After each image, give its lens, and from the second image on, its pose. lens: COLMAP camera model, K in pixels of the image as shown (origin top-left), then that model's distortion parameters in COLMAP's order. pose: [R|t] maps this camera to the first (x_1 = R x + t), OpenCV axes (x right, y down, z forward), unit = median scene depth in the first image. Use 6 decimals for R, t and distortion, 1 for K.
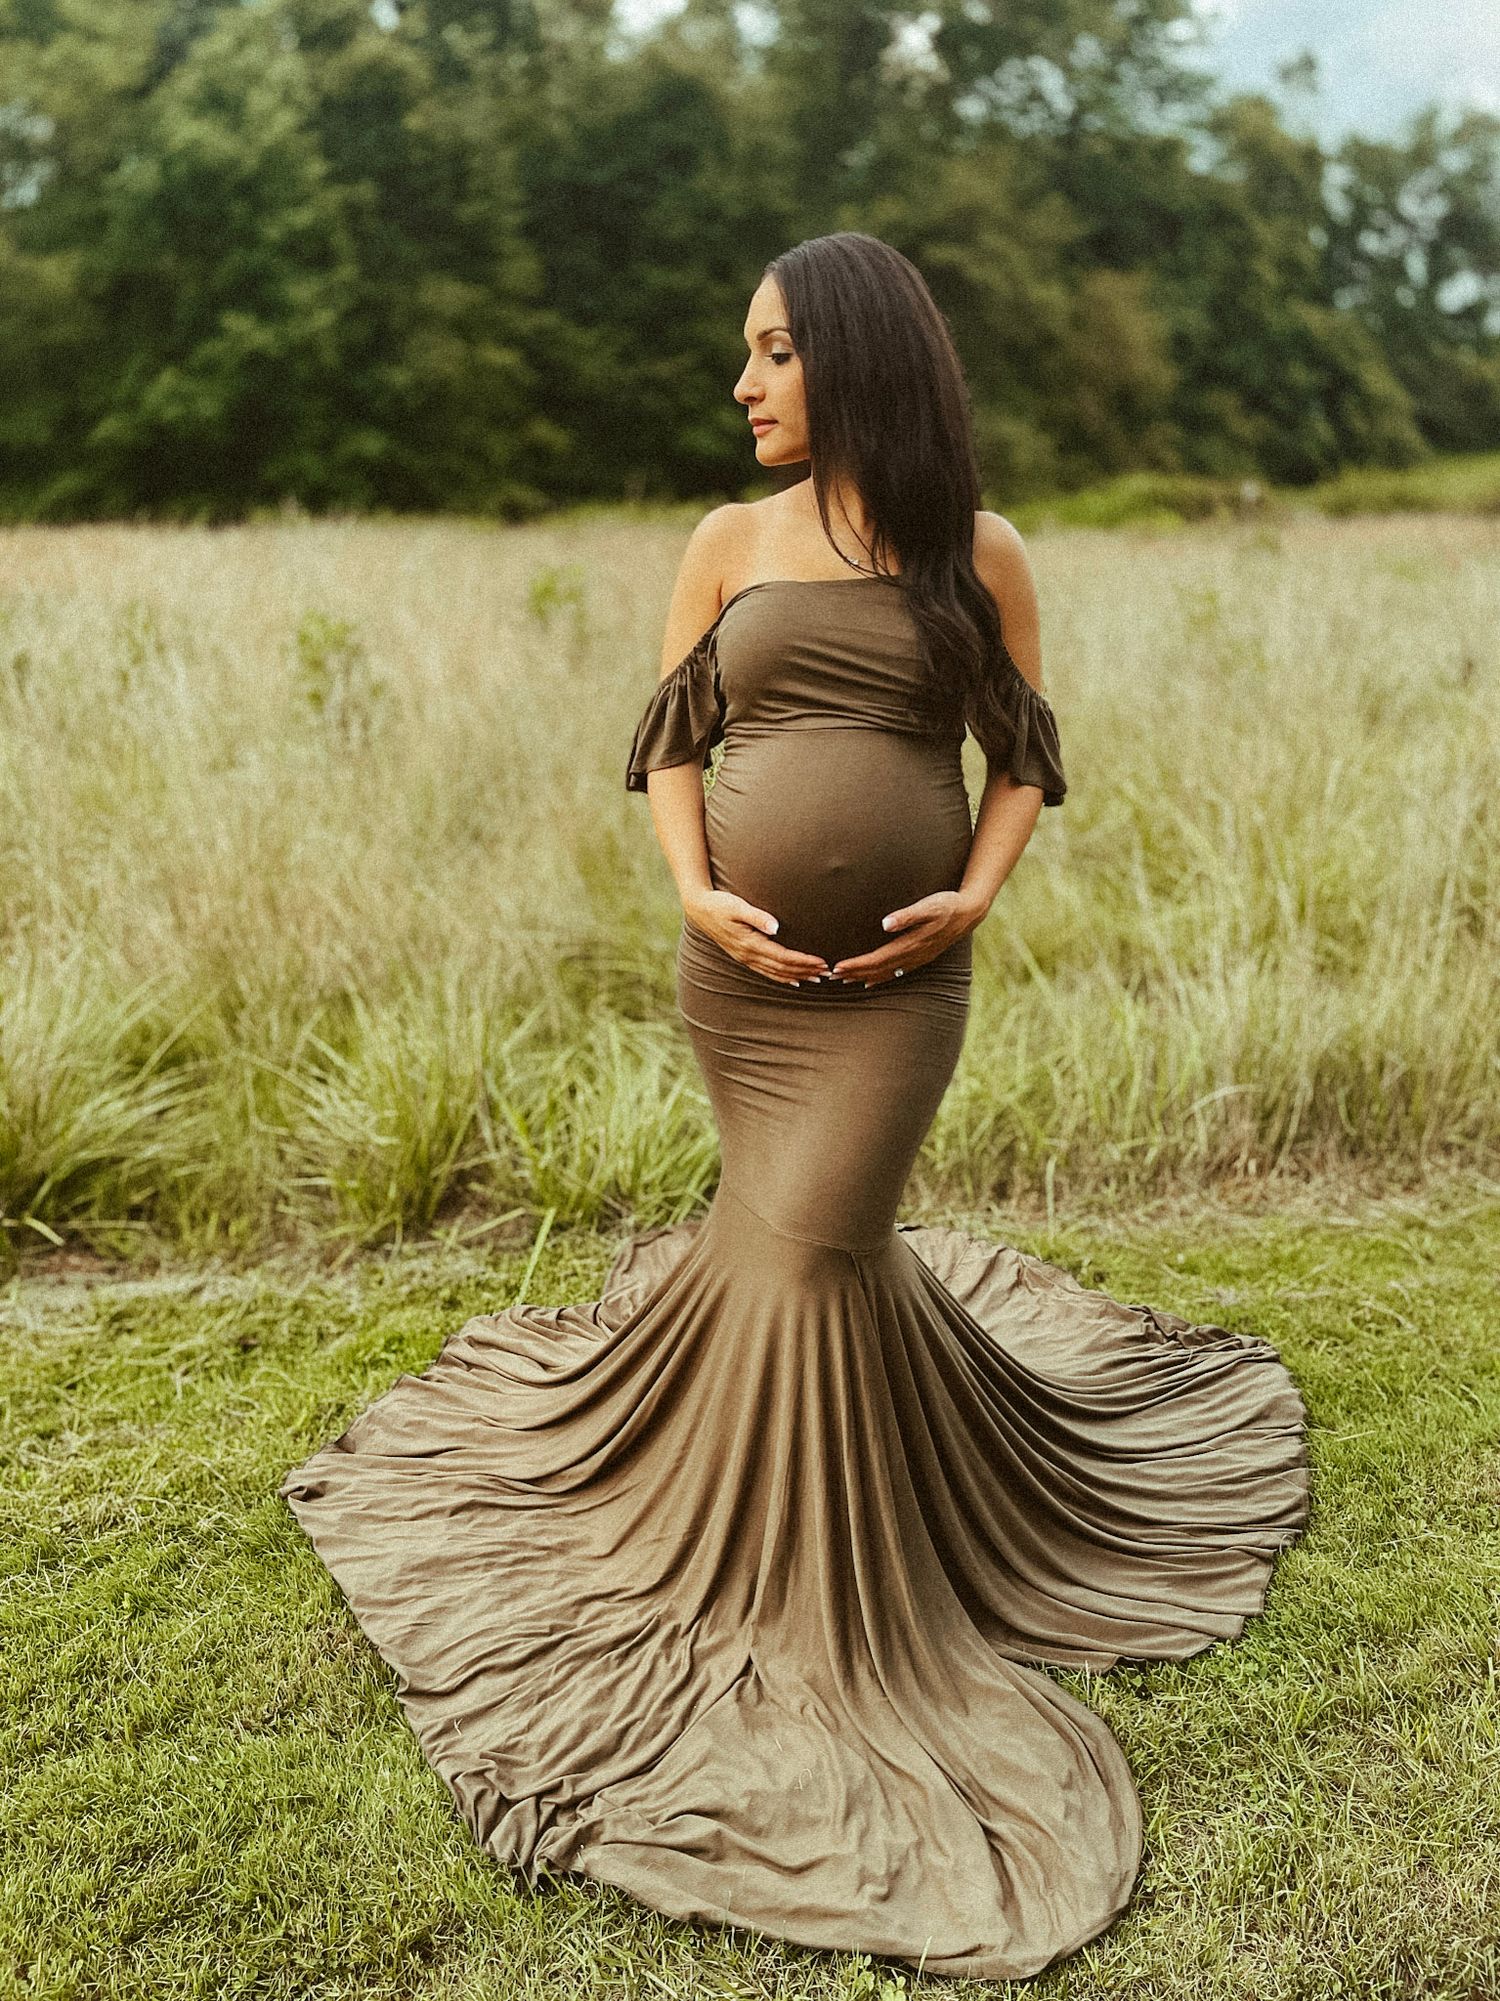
lens RADIAL K [[1512.5, 0, 749.3], [0, 1512.5, 1032.5], [0, 0, 1]] dist [0.100223, -0.146954]
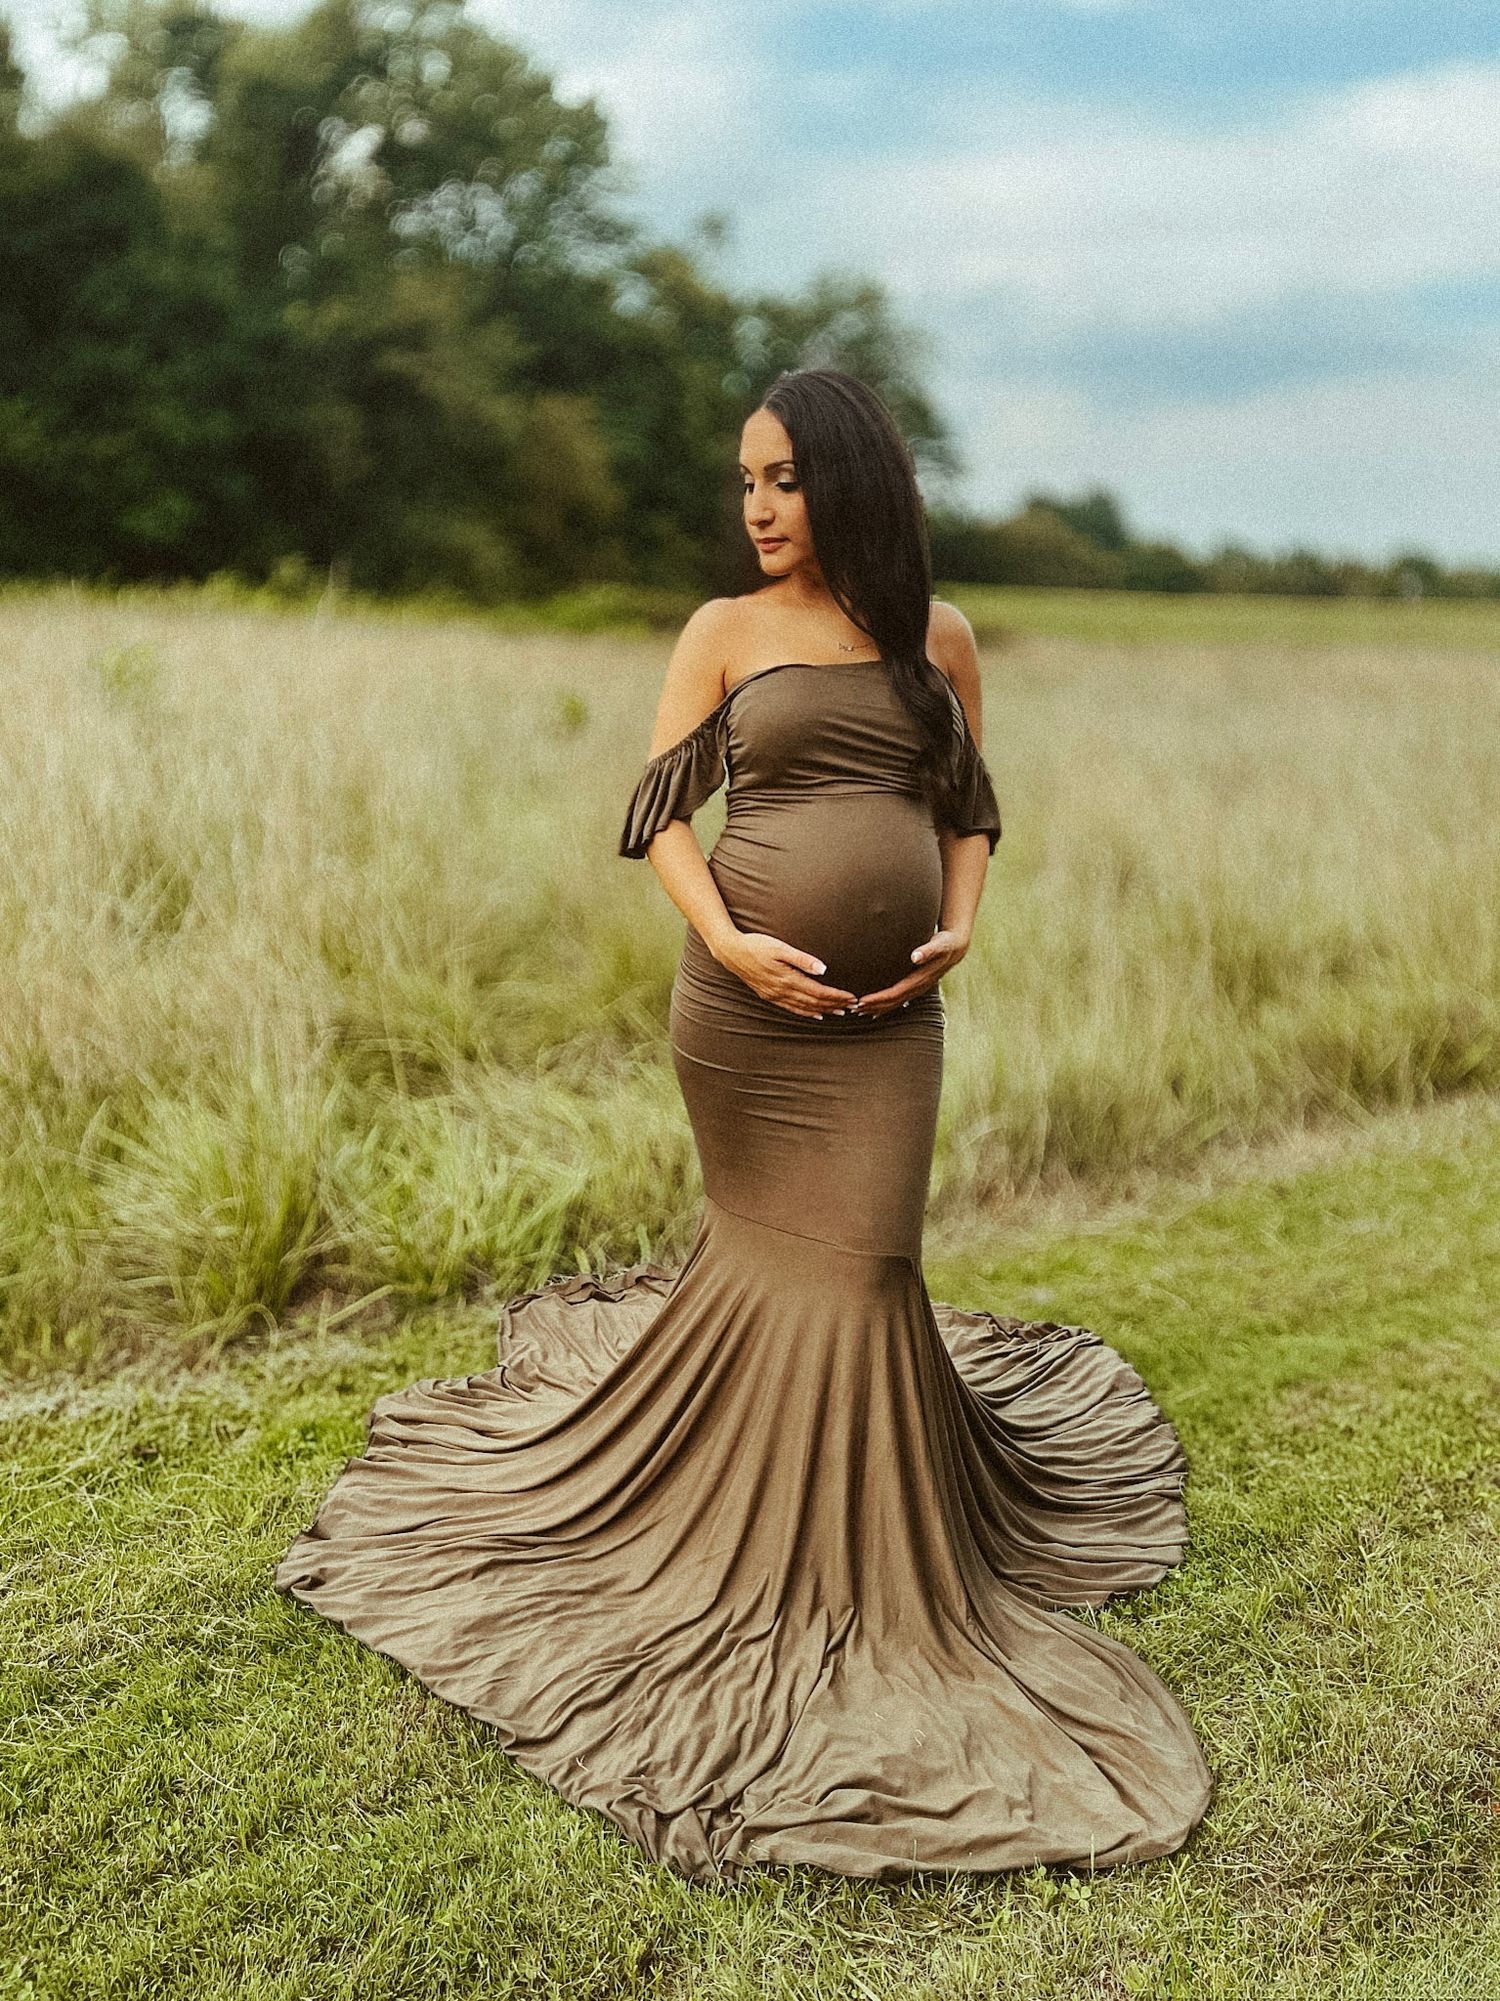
lens RADIAL K [[1539.3, 0, 750.0], [0, 1539.3, 1000.5], [0, 0, 1]] dist [0.066219, -0.091796]
pose [[0.940428, -0.039853, 0.337648, -0.340321], [0.067689, 0.995172, -0.071071, 0.025453], [-0.333185, 0.089692, 0.938586, -0.038894]]
